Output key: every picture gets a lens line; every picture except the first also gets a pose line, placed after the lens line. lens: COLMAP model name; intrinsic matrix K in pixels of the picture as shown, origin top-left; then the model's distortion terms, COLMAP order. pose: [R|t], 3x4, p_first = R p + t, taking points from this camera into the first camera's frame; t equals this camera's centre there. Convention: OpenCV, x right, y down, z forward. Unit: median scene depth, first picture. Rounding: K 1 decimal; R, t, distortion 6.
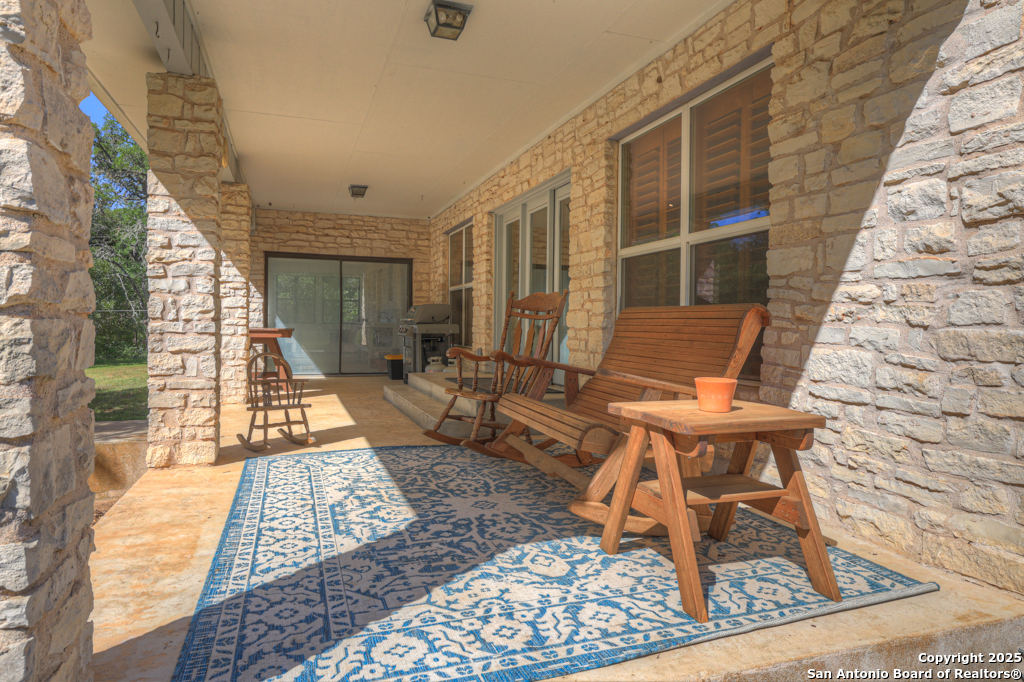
lens RADIAL K [[637.0, 0, 506.0], [0, 637.0, 331.0], [0, 0, 1]] dist [0.030853, 0.001840]
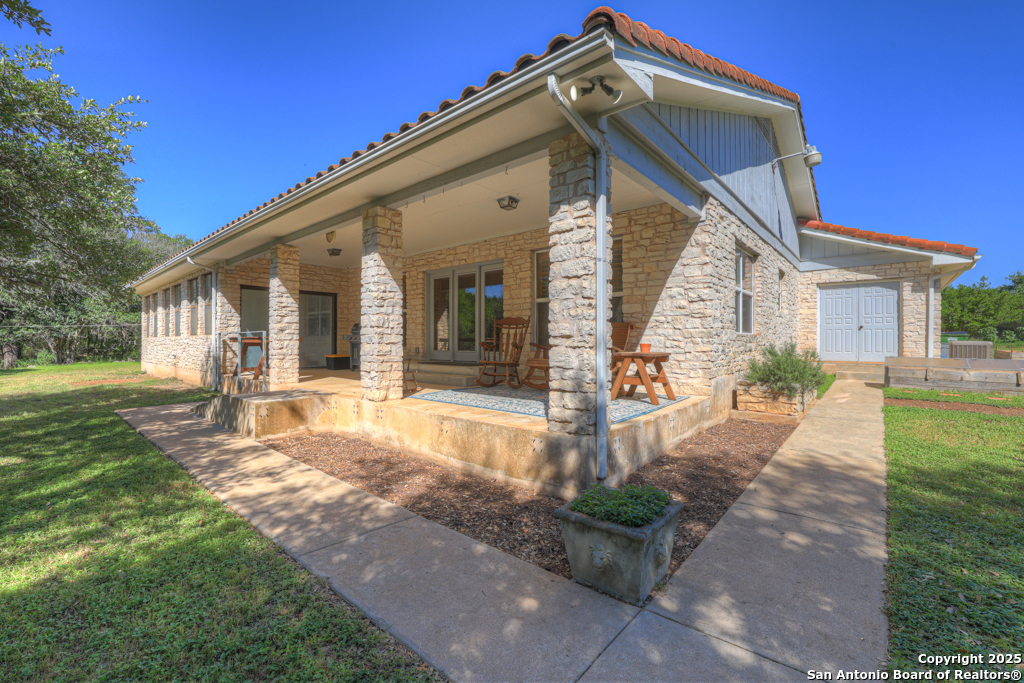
lens RADIAL K [[437.6, 0, 517.2], [0, 437.6, 340.5], [0, 0, 1]] dist [-0.031868, 0.008178]
pose [[0.858581, -0.009897, 0.512582, -0.859557], [0.013679, 0.999900, -0.003608, 0.033423], [-0.512495, 0.010110, 0.858631, -0.388371]]
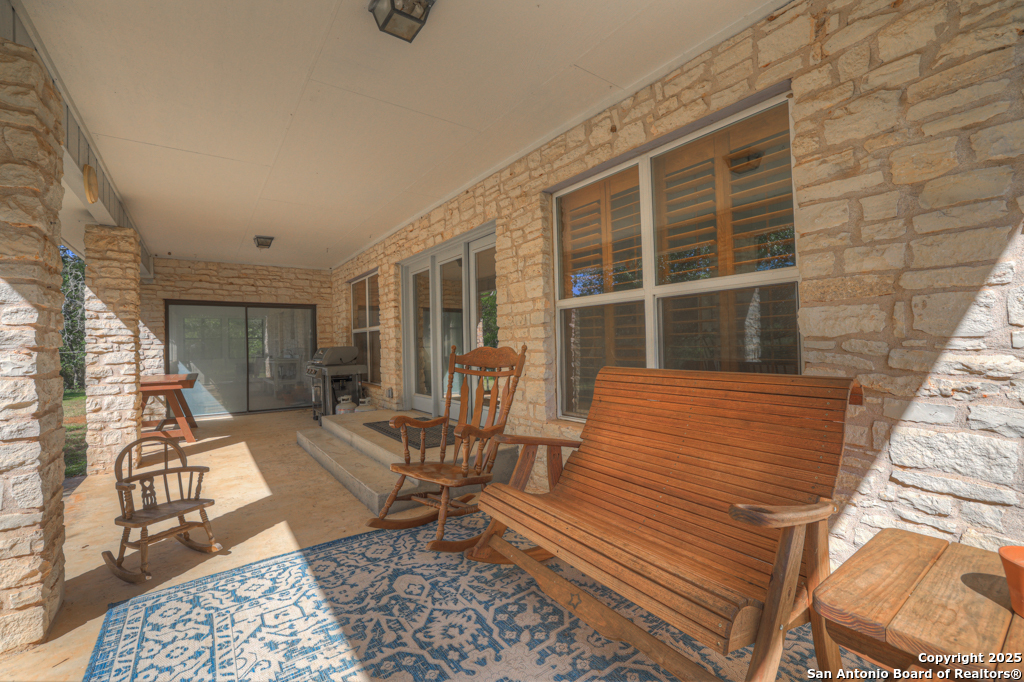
lens RADIAL K [[437.6, 0, 505.6], [0, 437.6, 340.2], [0, 0, 1]] dist [-0.031868, 0.008178]
pose [[0.958328, -0.028876, 0.284208, -0.124254], [0.034800, 0.999269, -0.015819, -0.071292], [-0.283544, 0.025050, 0.958632, 0.456906]]
